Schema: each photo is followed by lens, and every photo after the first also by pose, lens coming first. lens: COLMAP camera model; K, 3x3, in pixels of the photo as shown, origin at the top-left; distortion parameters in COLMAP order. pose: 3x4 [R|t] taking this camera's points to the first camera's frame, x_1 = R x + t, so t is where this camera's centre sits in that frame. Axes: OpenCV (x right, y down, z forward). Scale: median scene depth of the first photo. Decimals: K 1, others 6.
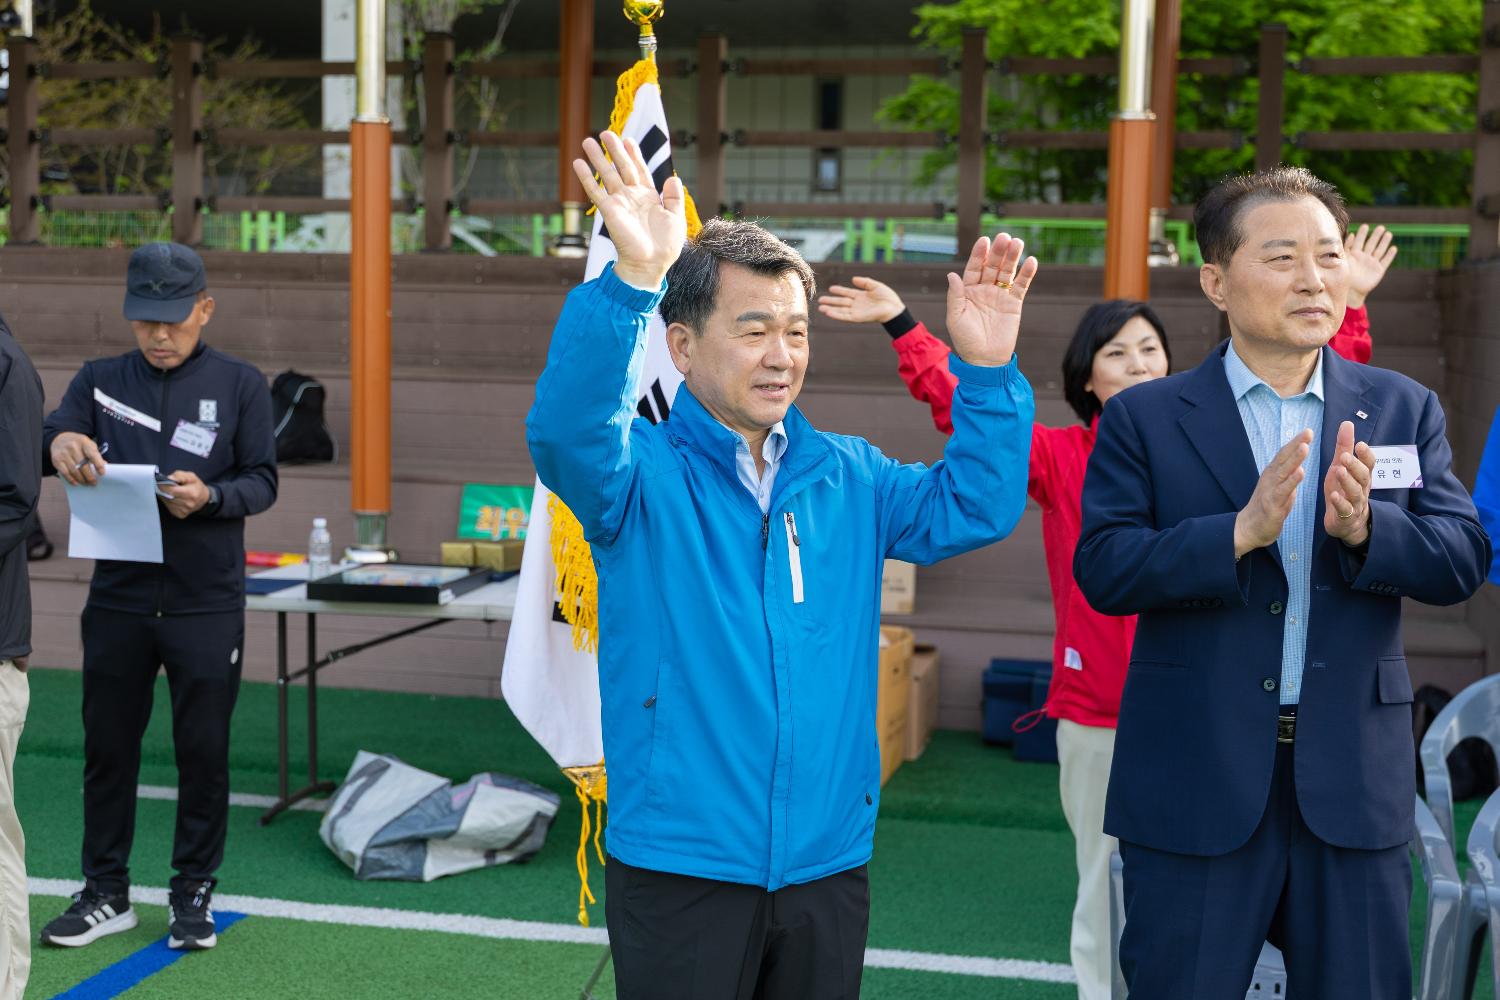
lens RADIAL K [[1981.3, 0, 813.4], [0, 1981.3, 464.2], [0, 0, 1]] dist [-0.026659, 0.048463]
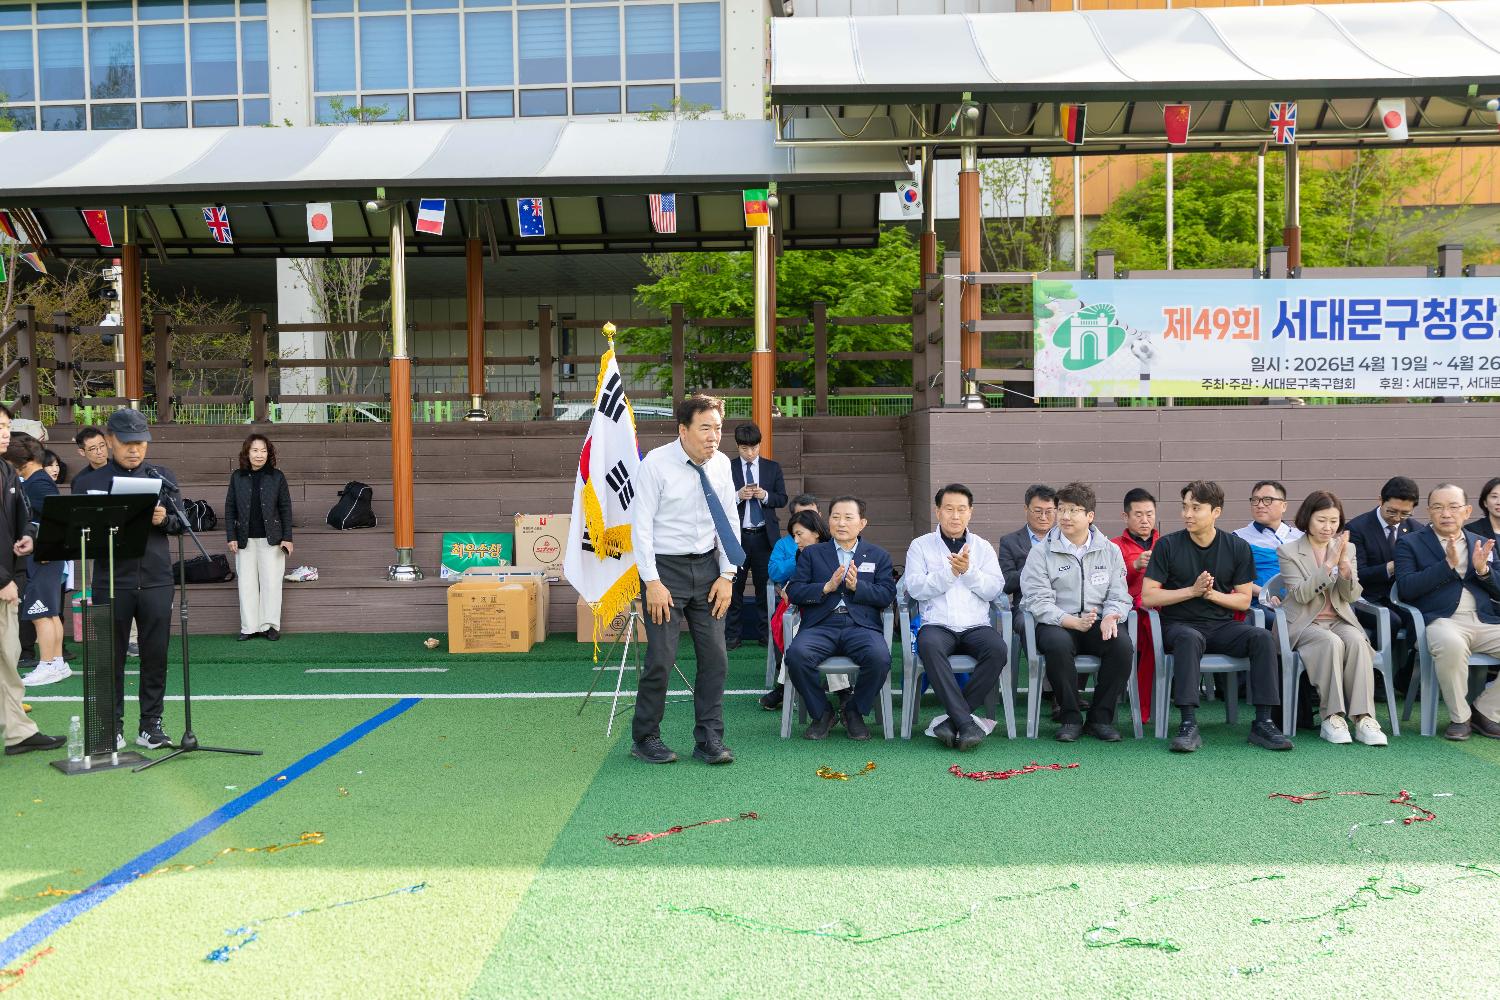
lens RADIAL K [[1482.9, 0, 748.4], [0, 1482.9, 514.8], [0, 0, 1]] dist [0.010292, 0.012203]
pose [[0.982662, -0.039209, 0.181212, -0.122816], [0.045716, 0.998446, -0.031869, 0.043897], [-0.179681, 0.039601, 0.982928, -0.464889]]
